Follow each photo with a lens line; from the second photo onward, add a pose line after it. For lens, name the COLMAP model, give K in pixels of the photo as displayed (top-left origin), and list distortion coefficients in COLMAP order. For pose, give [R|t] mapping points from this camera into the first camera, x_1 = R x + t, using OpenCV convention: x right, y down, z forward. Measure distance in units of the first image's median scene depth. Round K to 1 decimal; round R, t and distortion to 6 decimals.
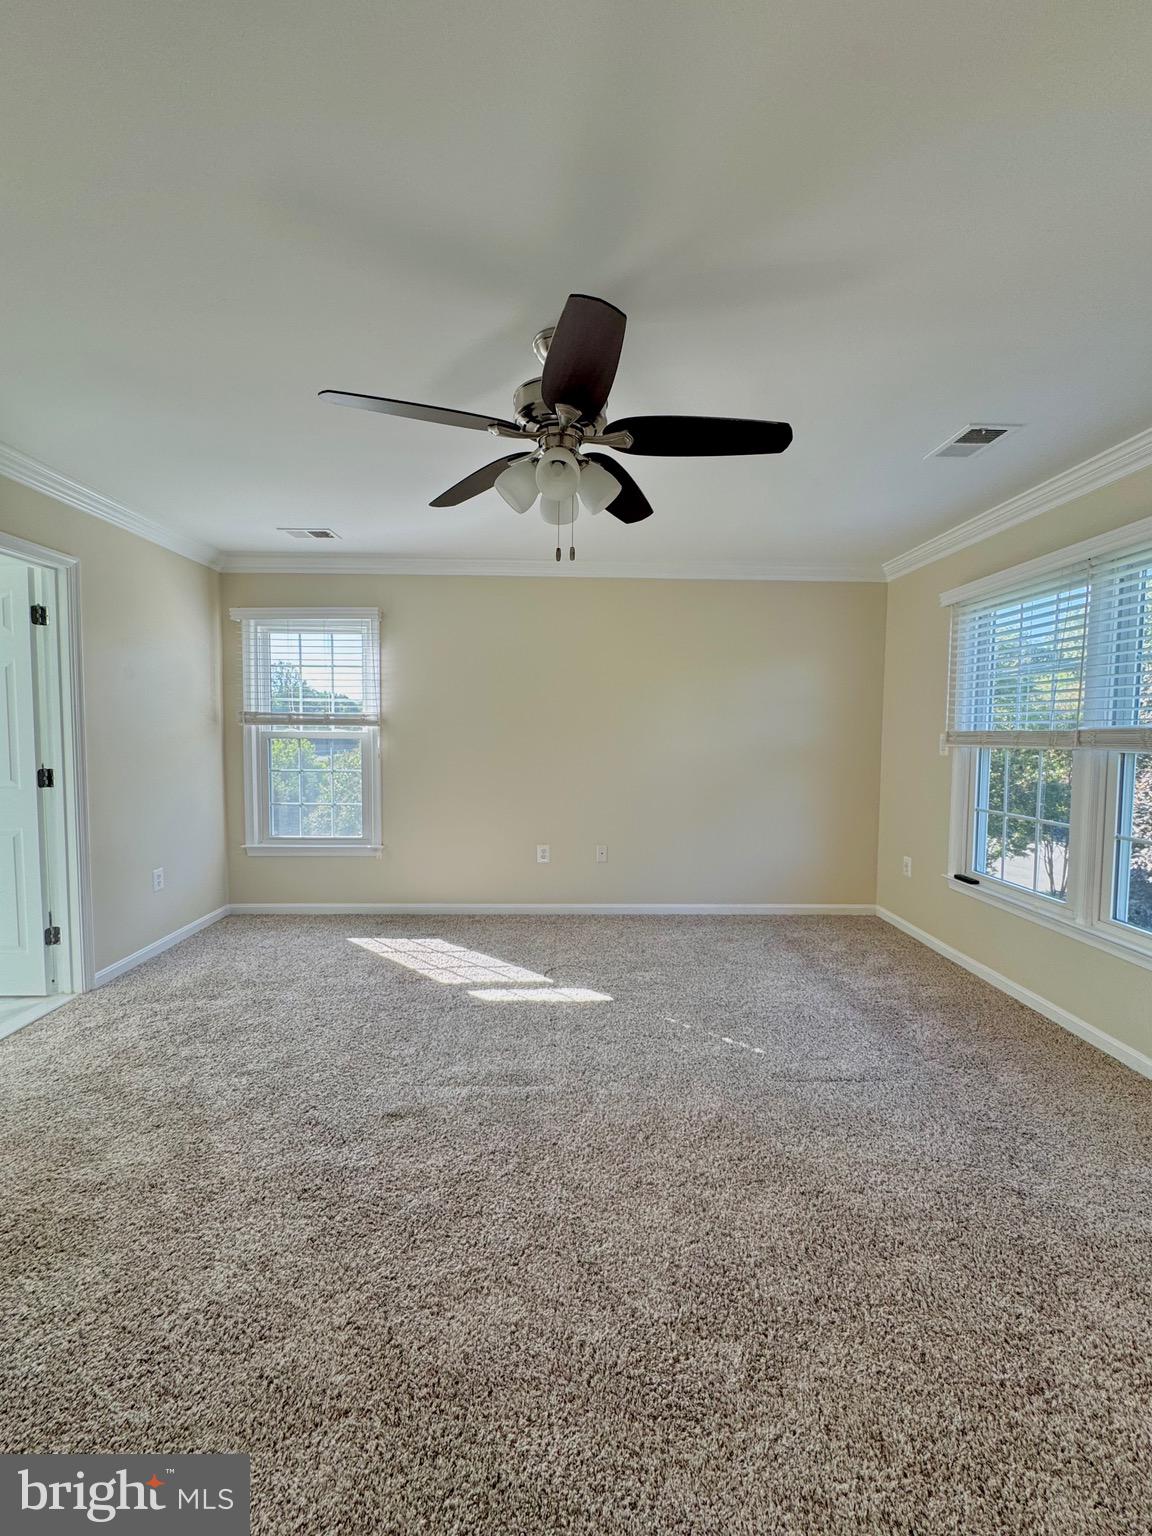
lens RADIAL K [[631.2, 0, 591.3], [0, 631.2, 768.2], [0, 0, 1]] dist [-0.000534, -0.000120]
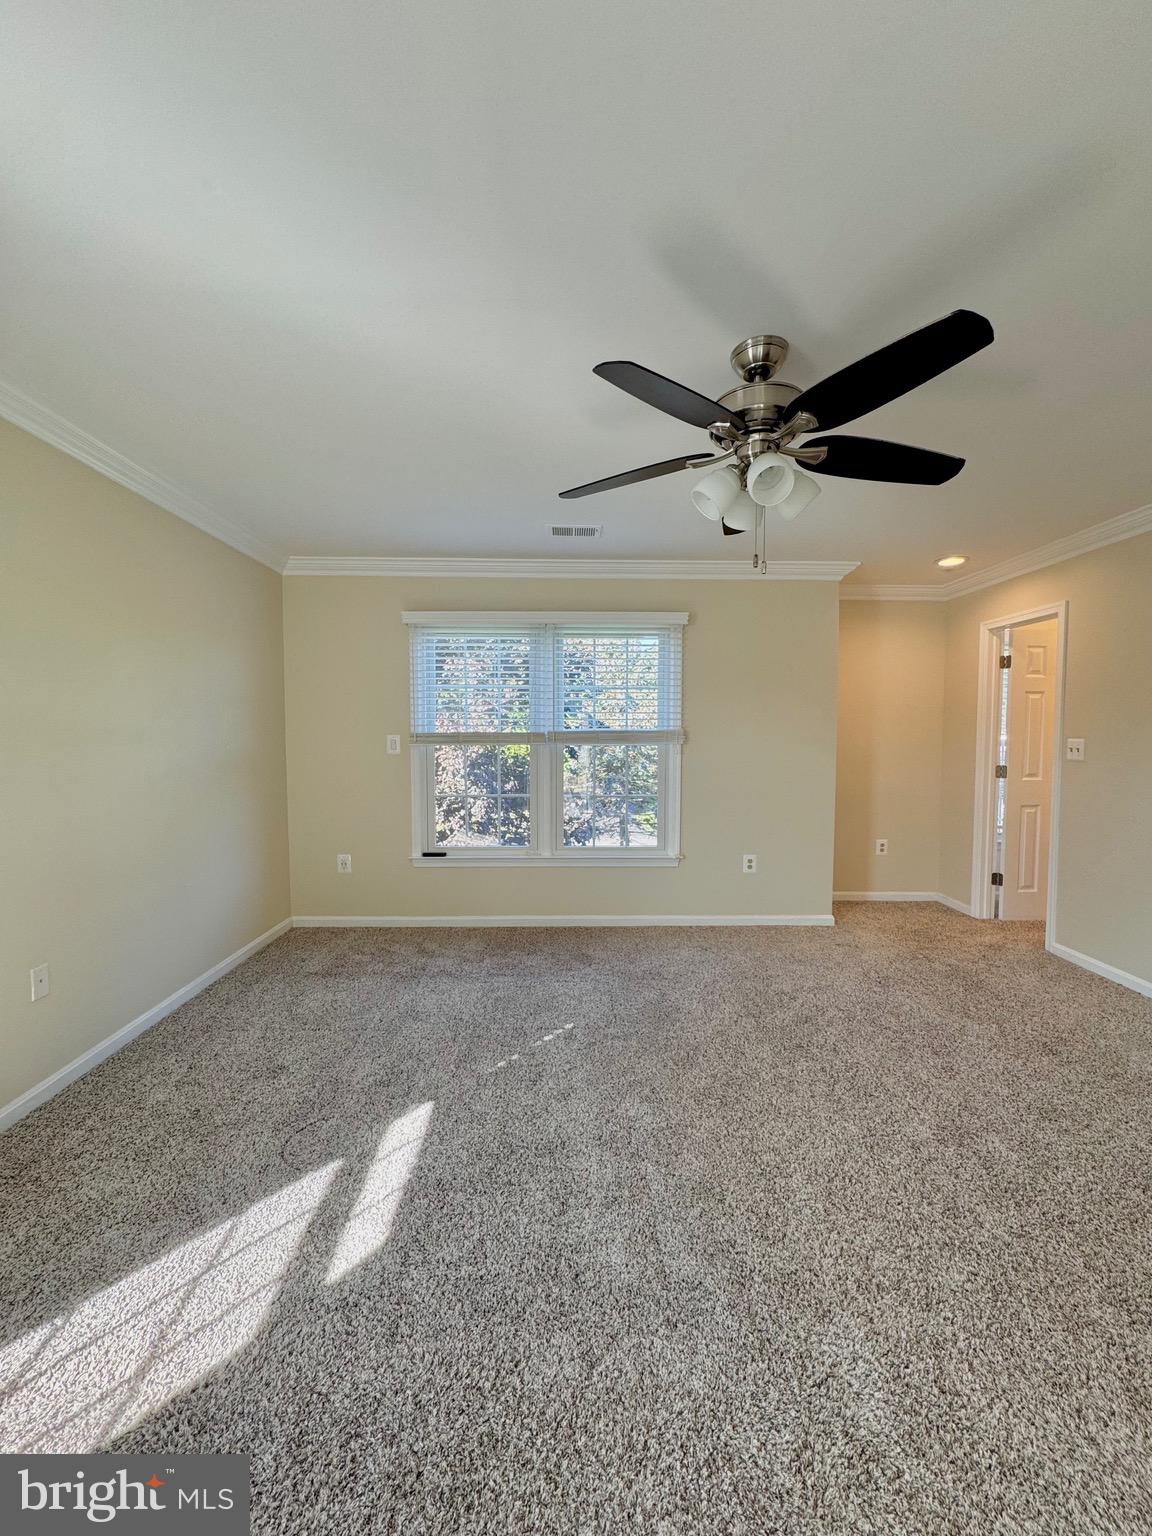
lens RADIAL K [[607.1, 0, 581.2], [0, 607.1, 768.0], [0, 0, 1]] dist [0.000197, 0.000482]
pose [[0.008518, -0.063617, 0.997938, -0.569941], [0.058087, 0.996320, 0.063019, -0.048299], [-0.998275, 0.057431, 0.012182, 0.707487]]
